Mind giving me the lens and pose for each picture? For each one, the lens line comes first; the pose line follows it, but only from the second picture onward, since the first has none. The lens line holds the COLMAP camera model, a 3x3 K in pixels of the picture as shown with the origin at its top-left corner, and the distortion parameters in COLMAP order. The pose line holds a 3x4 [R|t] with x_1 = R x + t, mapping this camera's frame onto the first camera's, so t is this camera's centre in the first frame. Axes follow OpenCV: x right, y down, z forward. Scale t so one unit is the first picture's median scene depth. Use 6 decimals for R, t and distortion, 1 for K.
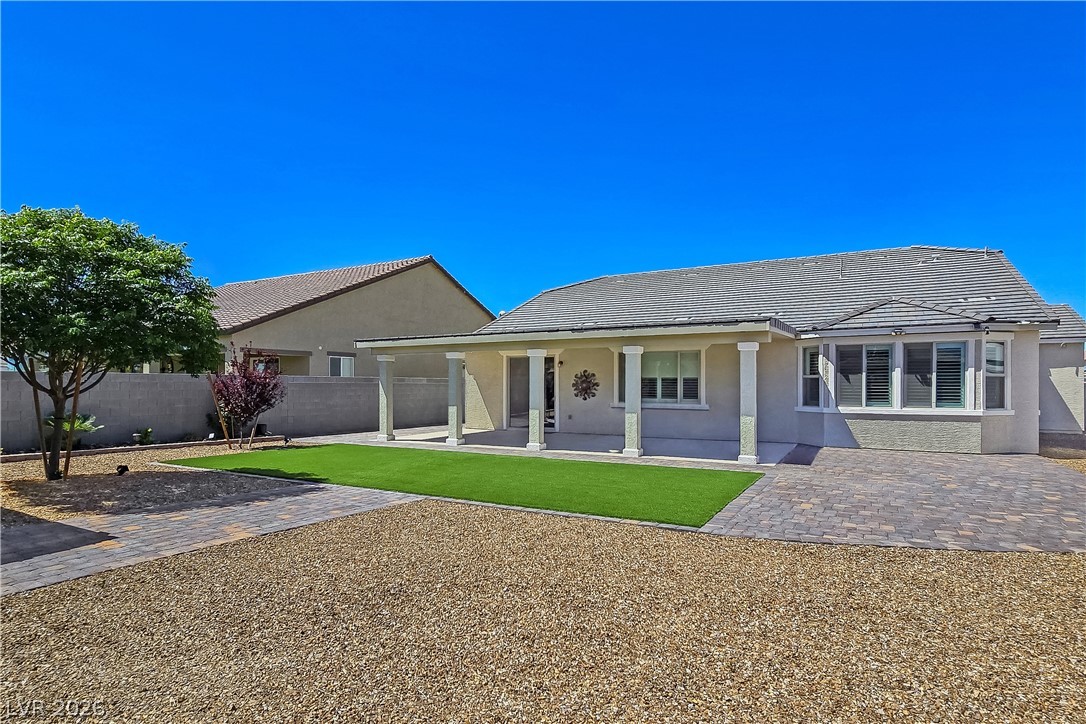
lens RADIAL K [[549.7, 0, 515.4], [0, 549.7, 371.0], [0, 0, 1]] dist [-0.005040, -0.000998]
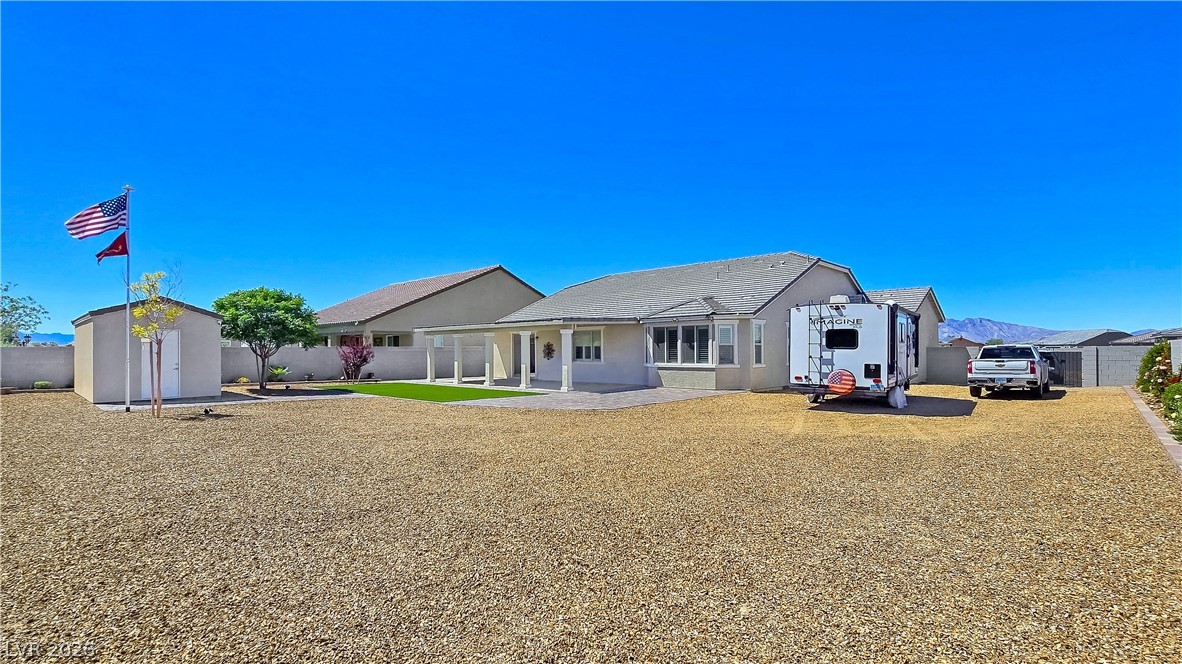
lens RADIAL K [[509.1, 0, 567.5], [0, 509.1, 350.4], [0, 0, 1]] dist [0.001979, 0.000857]
pose [[0.971649, -0.006453, -0.236340, 0.705736], [0.012822, 0.999595, 0.025419, -0.019240], [0.236080, -0.027729, 0.971338, -0.623044]]
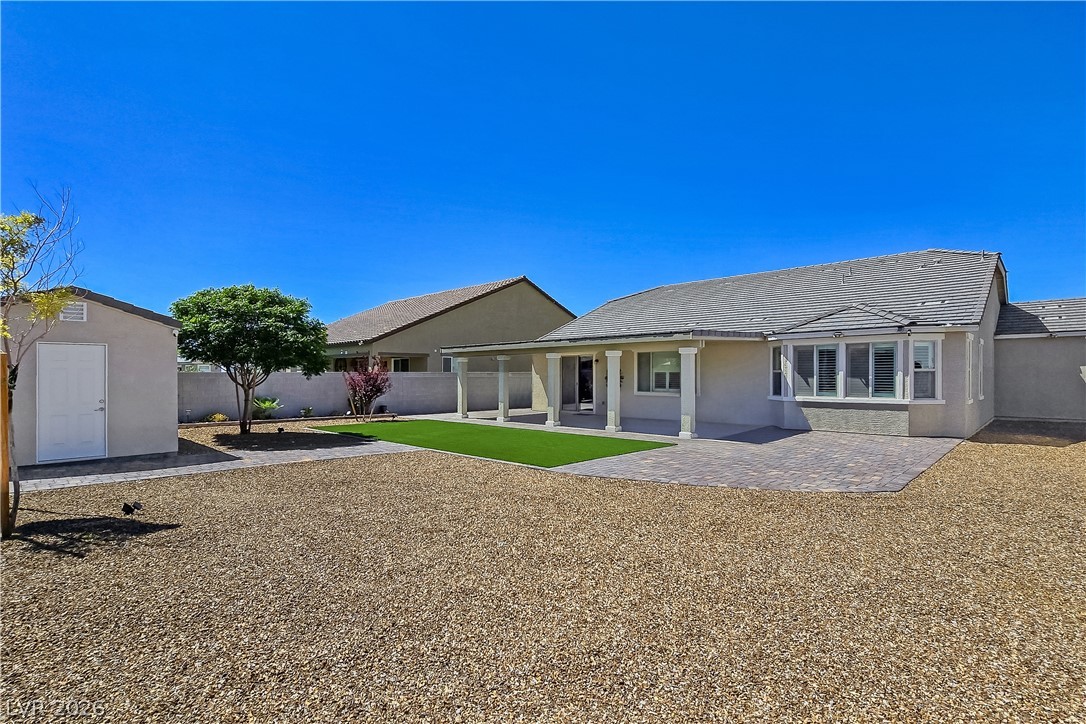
lens RADIAL K [[490.2, 0, 536.5], [0, 490.2, 370.4], [0, 0, 1]] dist [-0.004724, -0.000651]
pose [[0.970830, -0.007272, -0.239660, 0.291818], [0.011244, 0.999821, 0.015210, -0.015517], [0.239506, -0.017461, 0.970738, -0.201337]]
